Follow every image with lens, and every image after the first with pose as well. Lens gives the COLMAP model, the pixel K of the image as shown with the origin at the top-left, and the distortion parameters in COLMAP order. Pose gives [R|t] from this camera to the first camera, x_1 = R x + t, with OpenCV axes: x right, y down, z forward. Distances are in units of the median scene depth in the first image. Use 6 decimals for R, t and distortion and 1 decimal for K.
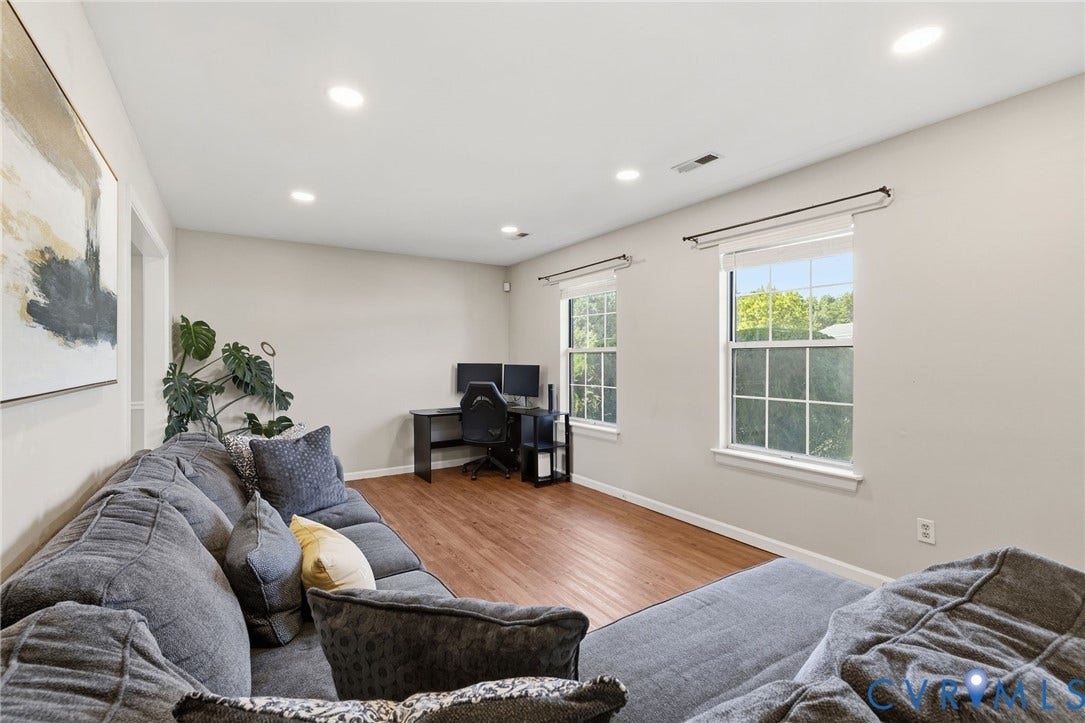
lens RADIAL K [[461.3, 0, 549.7], [0, 461.3, 362.0], [0, 0, 1]] dist [0.002851, 0.000210]
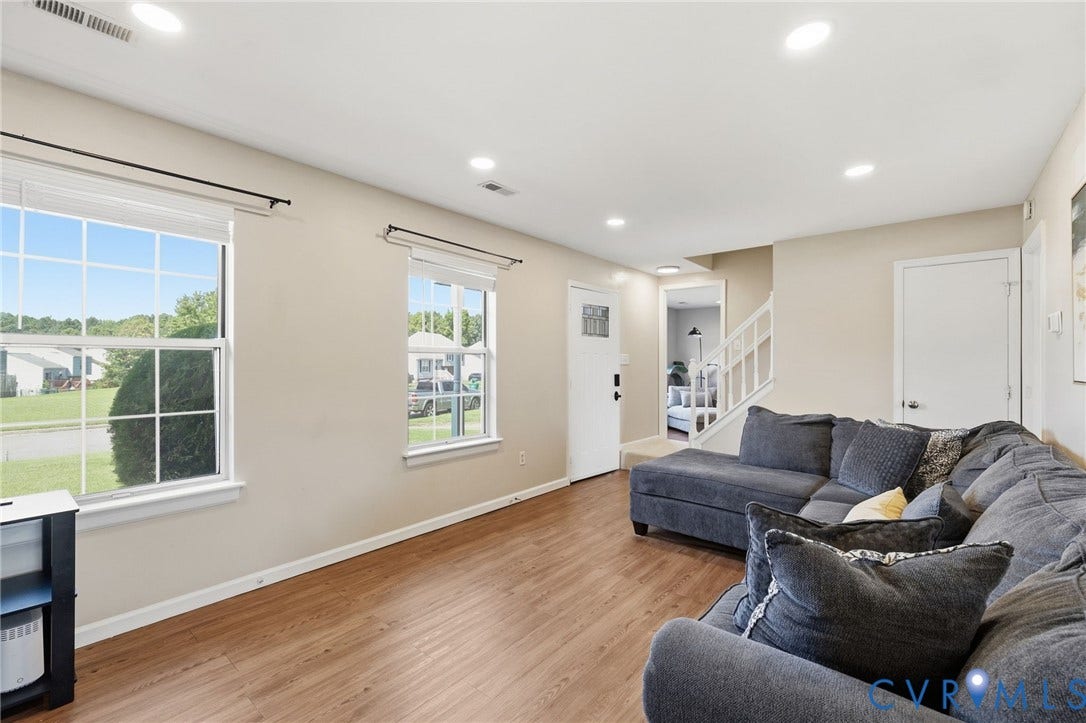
lens RADIAL K [[461.7, 0, 550.6], [0, 461.7, 360.6], [0, 0, 1]] dist [0.002851, 0.000210]
pose [[-0.257696, 0.002812, 0.966222, -0.630306], [0.003615, 0.999992, -0.001946, -0.005976], [-0.966219, 0.002992, -0.257704, 0.907555]]
